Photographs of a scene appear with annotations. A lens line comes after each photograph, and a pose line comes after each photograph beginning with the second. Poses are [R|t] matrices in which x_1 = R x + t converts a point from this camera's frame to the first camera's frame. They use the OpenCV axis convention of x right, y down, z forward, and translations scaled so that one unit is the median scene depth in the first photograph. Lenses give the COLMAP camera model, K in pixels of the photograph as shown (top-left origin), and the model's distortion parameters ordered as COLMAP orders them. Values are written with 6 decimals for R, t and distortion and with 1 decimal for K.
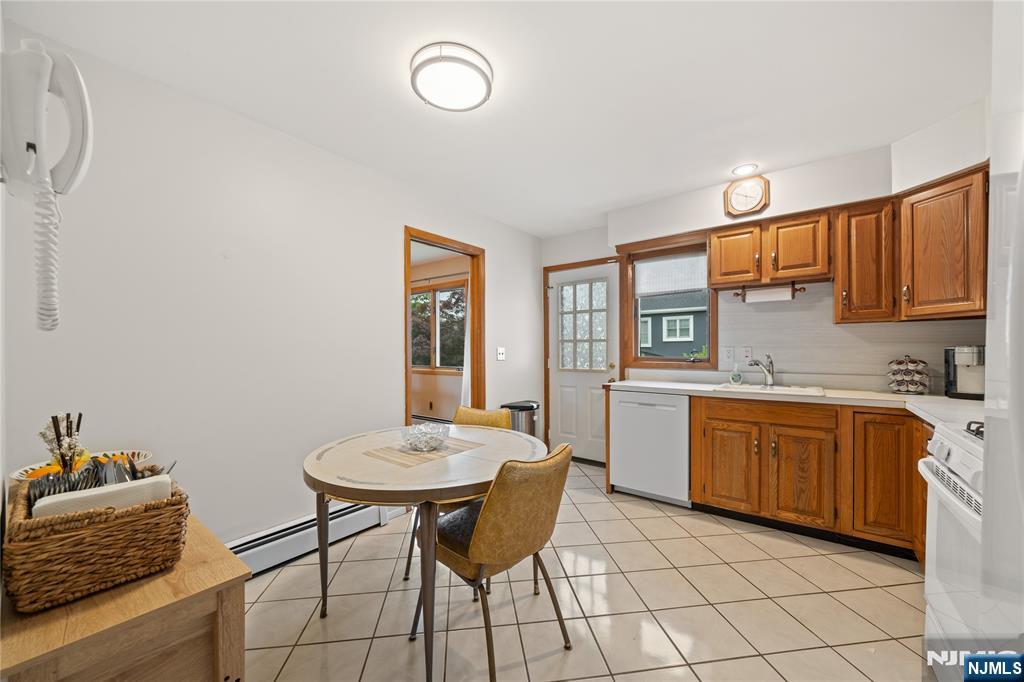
lens RADIAL K [[383.6, 0, 511.2], [0, 383.6, 348.4], [0, 0, 1]] dist [-0.000037, 0.000036]
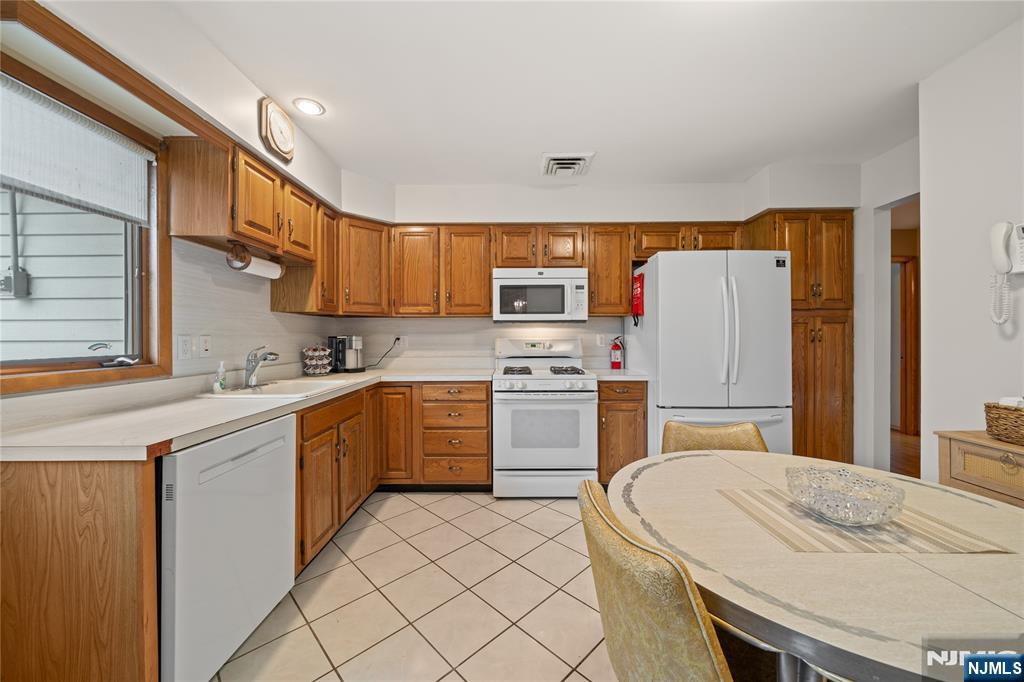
lens RADIAL K [[383.6, 0, 510.5], [0, 383.6, 335.6], [0, 0, 1]] dist [-0.000037, 0.000036]
pose [[-0.600216, 0.006814, 0.799809, -0.266661], [0.006971, 0.999970, -0.003288, 0.002843], [-0.799807, 0.003602, -0.600246, 1.184330]]
